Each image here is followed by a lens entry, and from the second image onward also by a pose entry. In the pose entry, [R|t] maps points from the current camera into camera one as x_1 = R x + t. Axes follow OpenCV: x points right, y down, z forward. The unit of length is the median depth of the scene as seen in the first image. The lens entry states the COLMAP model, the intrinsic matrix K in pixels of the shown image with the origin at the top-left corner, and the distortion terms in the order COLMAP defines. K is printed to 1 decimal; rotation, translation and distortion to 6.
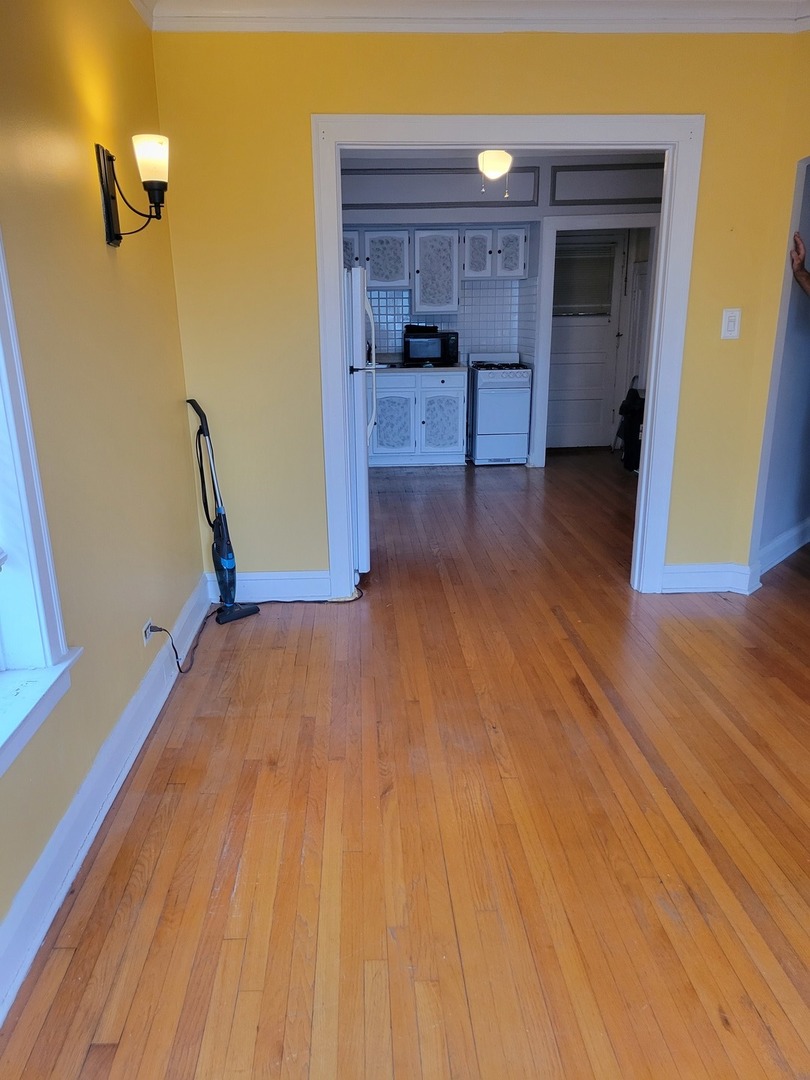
lens RADIAL K [[807.8, 0, 390.3], [0, 807.8, 556.8], [0, 0, 1]] dist [0.062483, -0.000304]
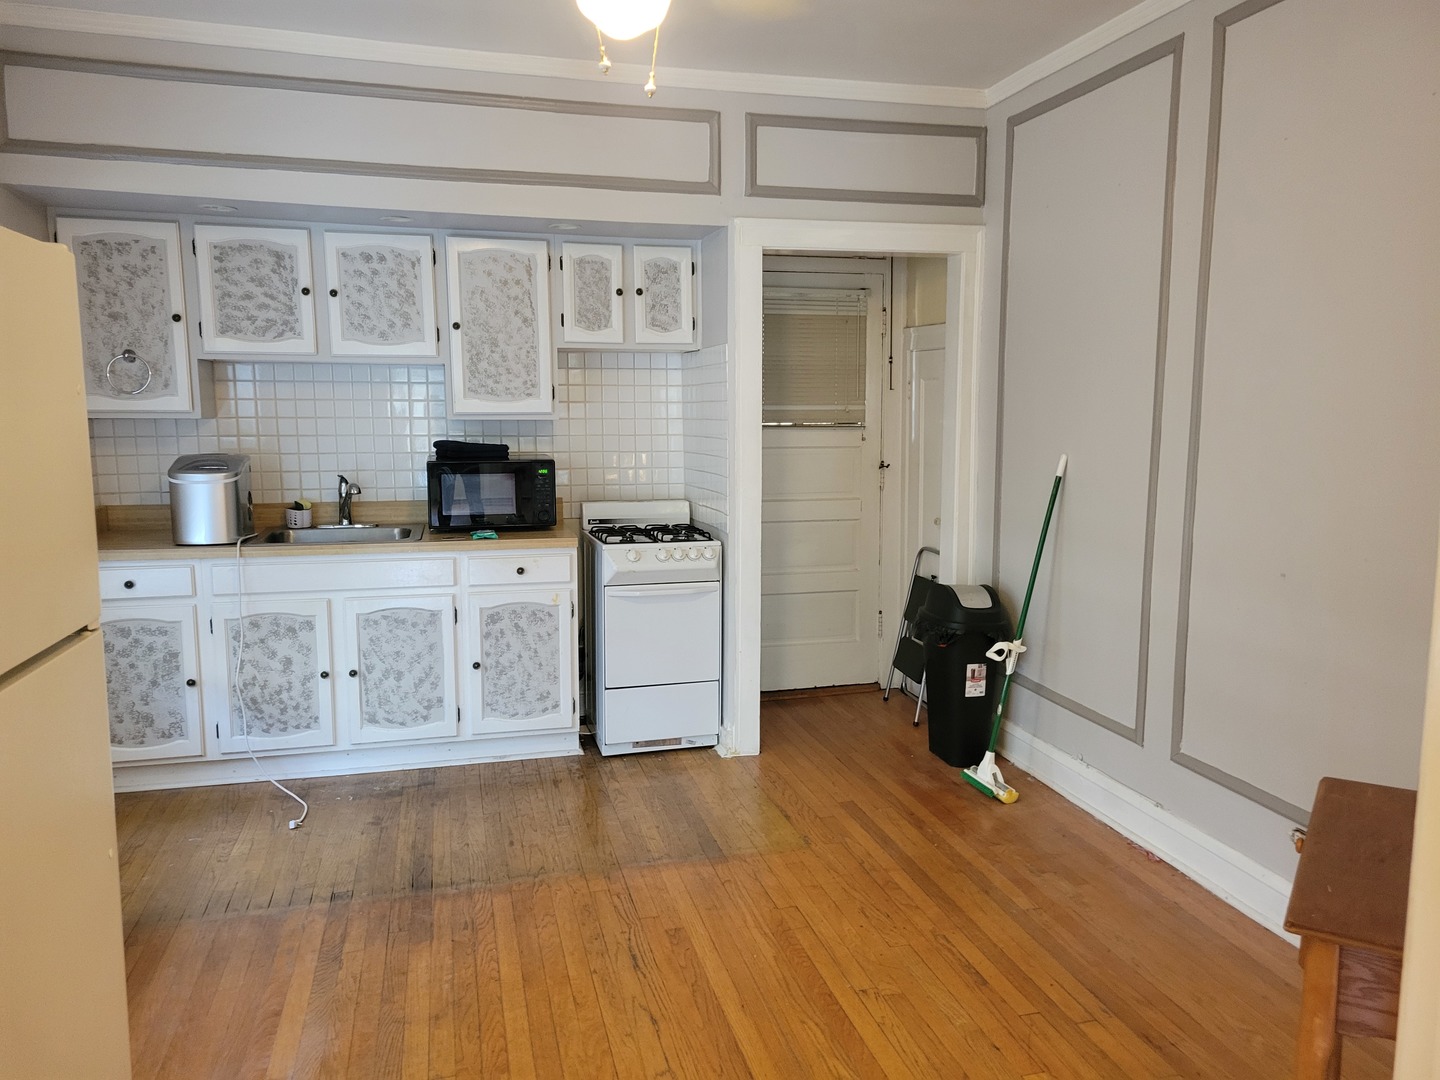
lens RADIAL K [[1082.9, 0, 721.5], [0, 1082.9, 558.4], [0, 0, 1]] dist [0.082518, -0.058608]
pose [[0.977909, -0.014660, 0.208517, 0.048489], [0.047033, 0.987391, -0.151154, -0.129124], [-0.203672, 0.157622, 0.966268, 0.416591]]
